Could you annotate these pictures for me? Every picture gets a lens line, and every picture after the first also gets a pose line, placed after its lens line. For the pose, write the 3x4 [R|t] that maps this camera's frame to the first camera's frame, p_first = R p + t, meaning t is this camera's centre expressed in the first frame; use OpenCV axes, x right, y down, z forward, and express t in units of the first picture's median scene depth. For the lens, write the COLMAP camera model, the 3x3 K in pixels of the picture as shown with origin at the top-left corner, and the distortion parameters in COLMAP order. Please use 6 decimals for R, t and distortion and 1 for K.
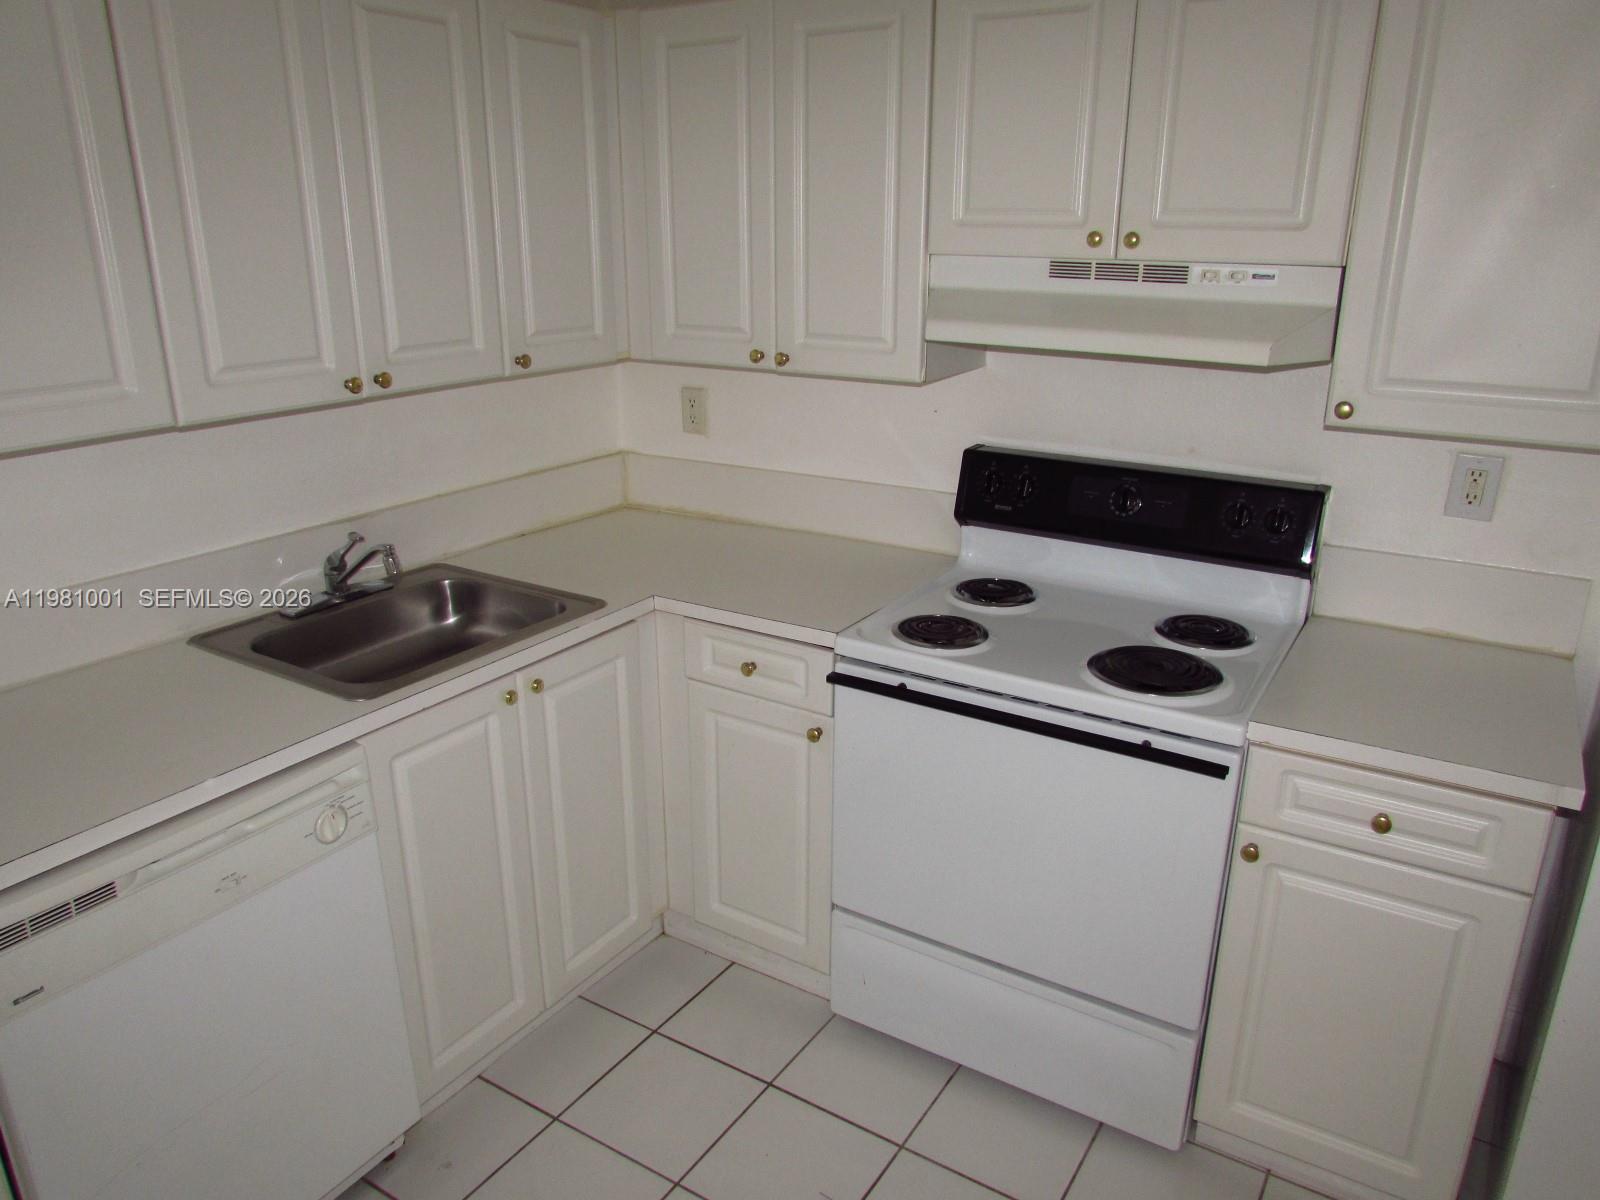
lens RADIAL K [[1131.7, 0, 805.8], [0, 1131.7, 603.6], [0, 0, 1]] dist [-0.040091, 0.017550]
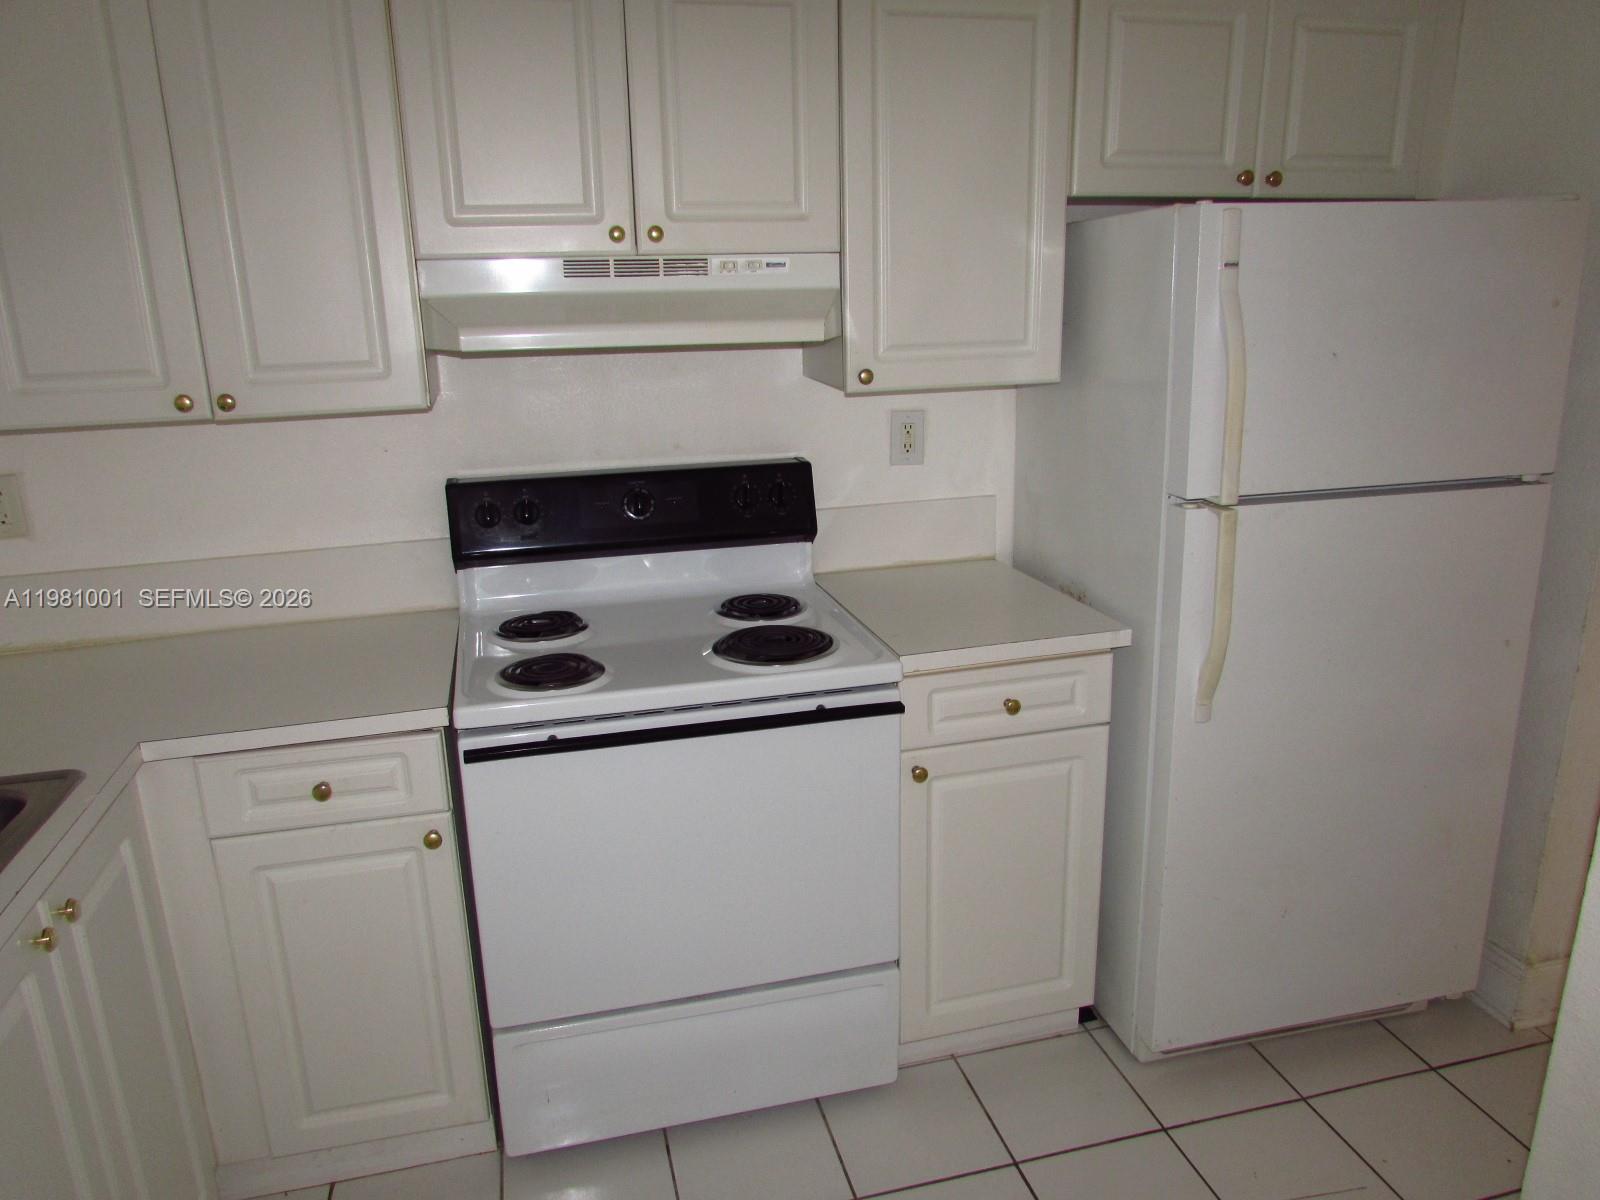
lens RADIAL K [[1131.7, 0, 803.9], [0, 1131.7, 604.9], [0, 0, 1]] dist [-0.040091, 0.017550]
pose [[0.682015, -0.219699, 0.697558, -0.372741], [0.259599, 0.964425, 0.049935, -0.020576], [-0.683713, 0.147029, 0.714786, 0.232802]]
